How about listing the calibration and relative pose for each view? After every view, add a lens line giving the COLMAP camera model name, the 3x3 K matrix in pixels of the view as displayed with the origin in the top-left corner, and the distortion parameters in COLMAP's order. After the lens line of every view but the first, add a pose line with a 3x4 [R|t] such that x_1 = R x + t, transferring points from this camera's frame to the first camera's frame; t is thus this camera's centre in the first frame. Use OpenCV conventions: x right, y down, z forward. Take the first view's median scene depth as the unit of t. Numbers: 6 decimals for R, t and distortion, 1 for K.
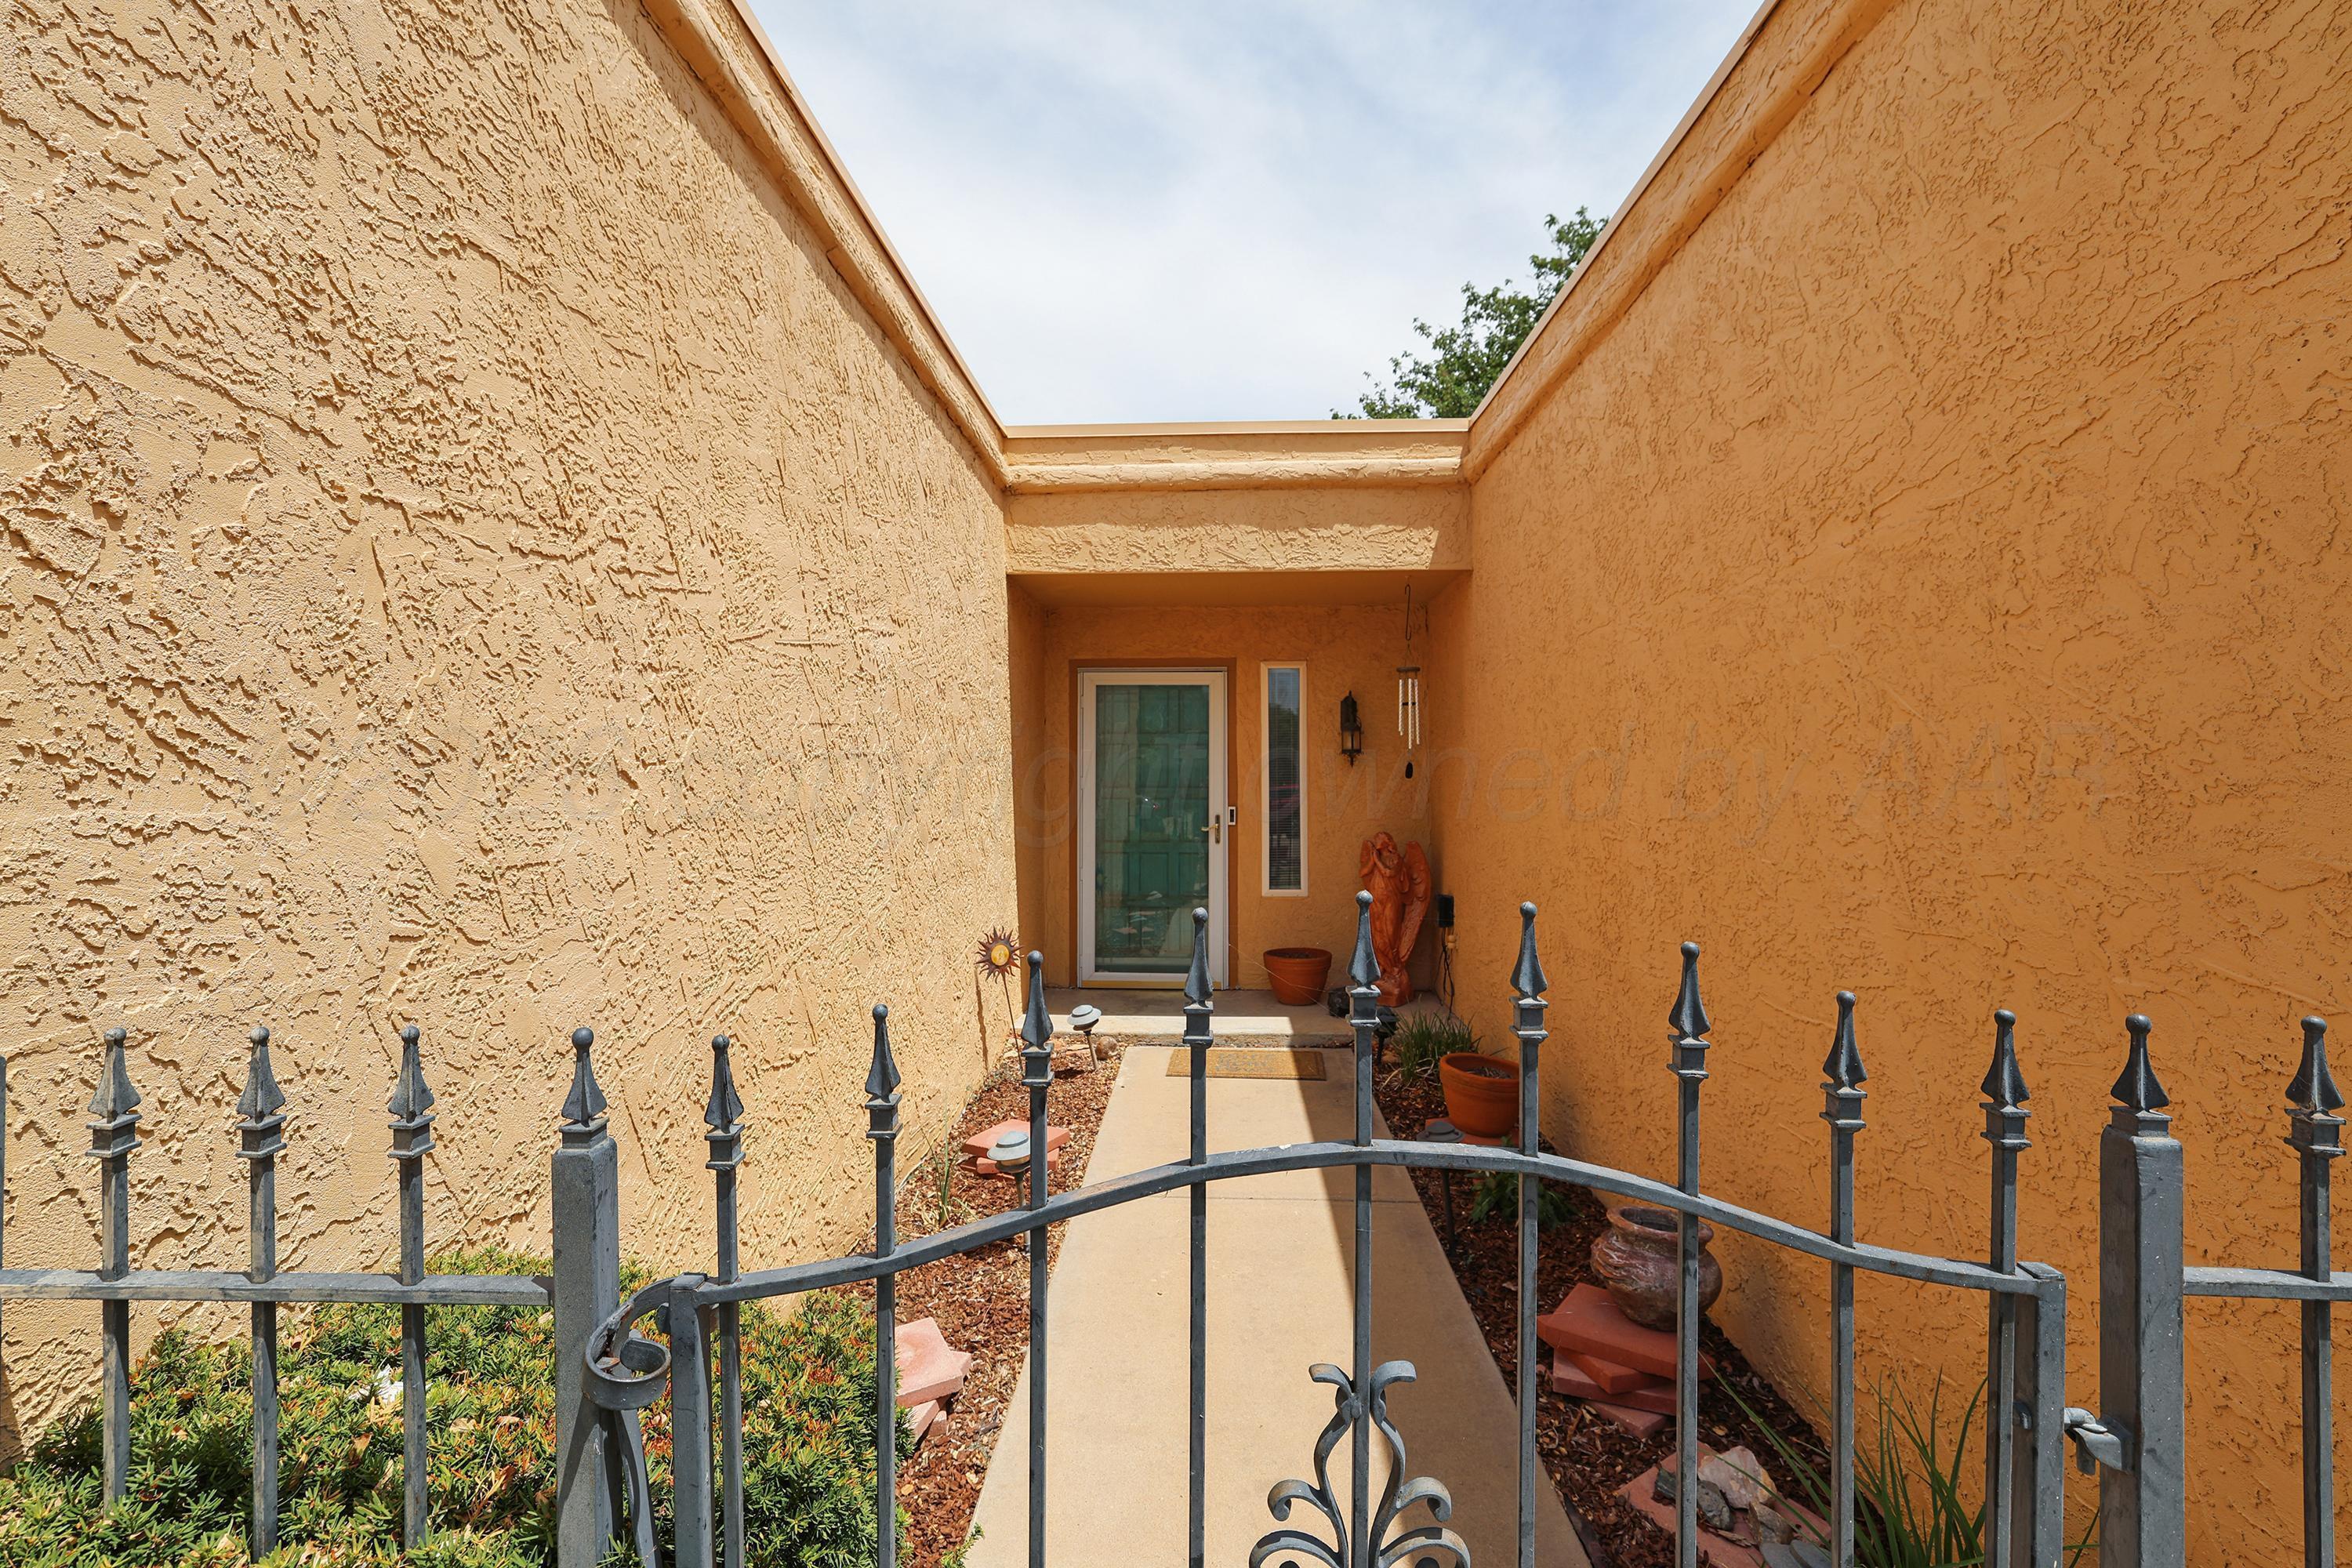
lens RADIAL K [[1029.4, 0, 1174.8], [0, 1029.4, 775.8], [0, 0, 1]] dist [-0.028479, 0.004489]
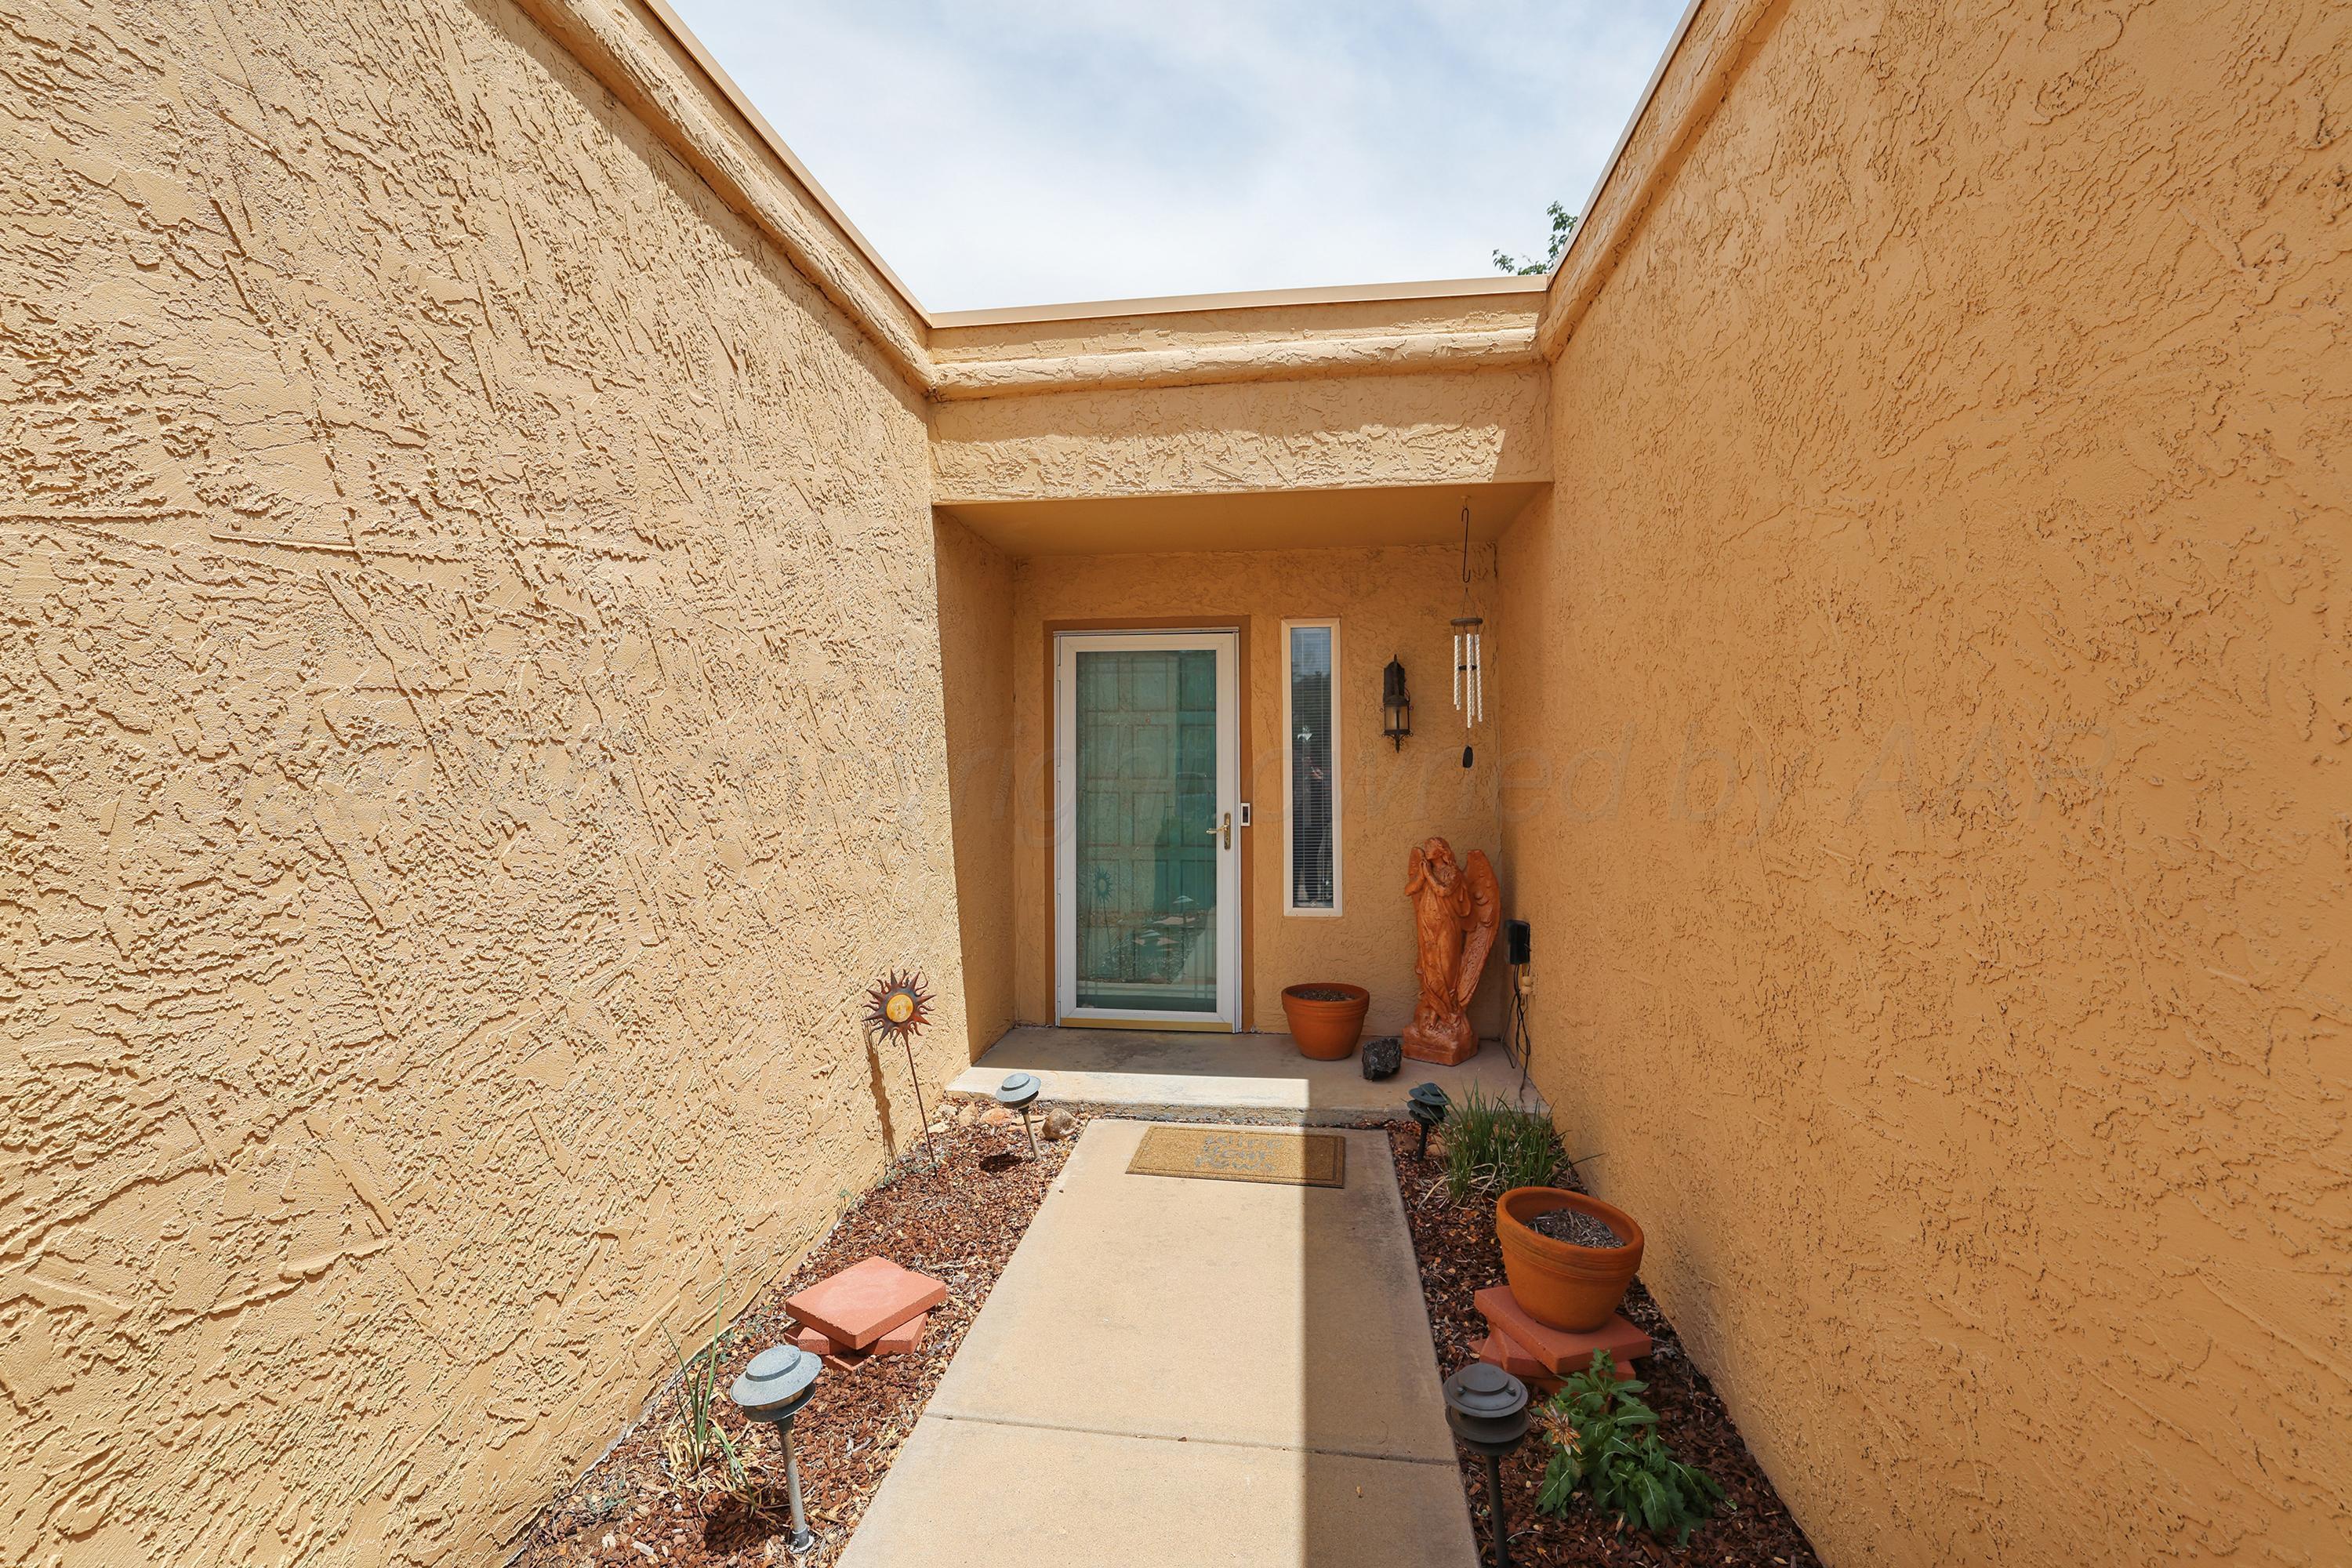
lens RADIAL K [[1029.4, 0, 1162.0], [0, 1029.4, 771.0], [0, 0, 1]] dist [-0.028479, 0.004489]
pose [[0.995770, -0.003502, -0.091817, 0.079055], [0.004550, 0.999927, 0.011205, -0.004684], [0.091771, -0.011576, 0.995713, 0.248701]]
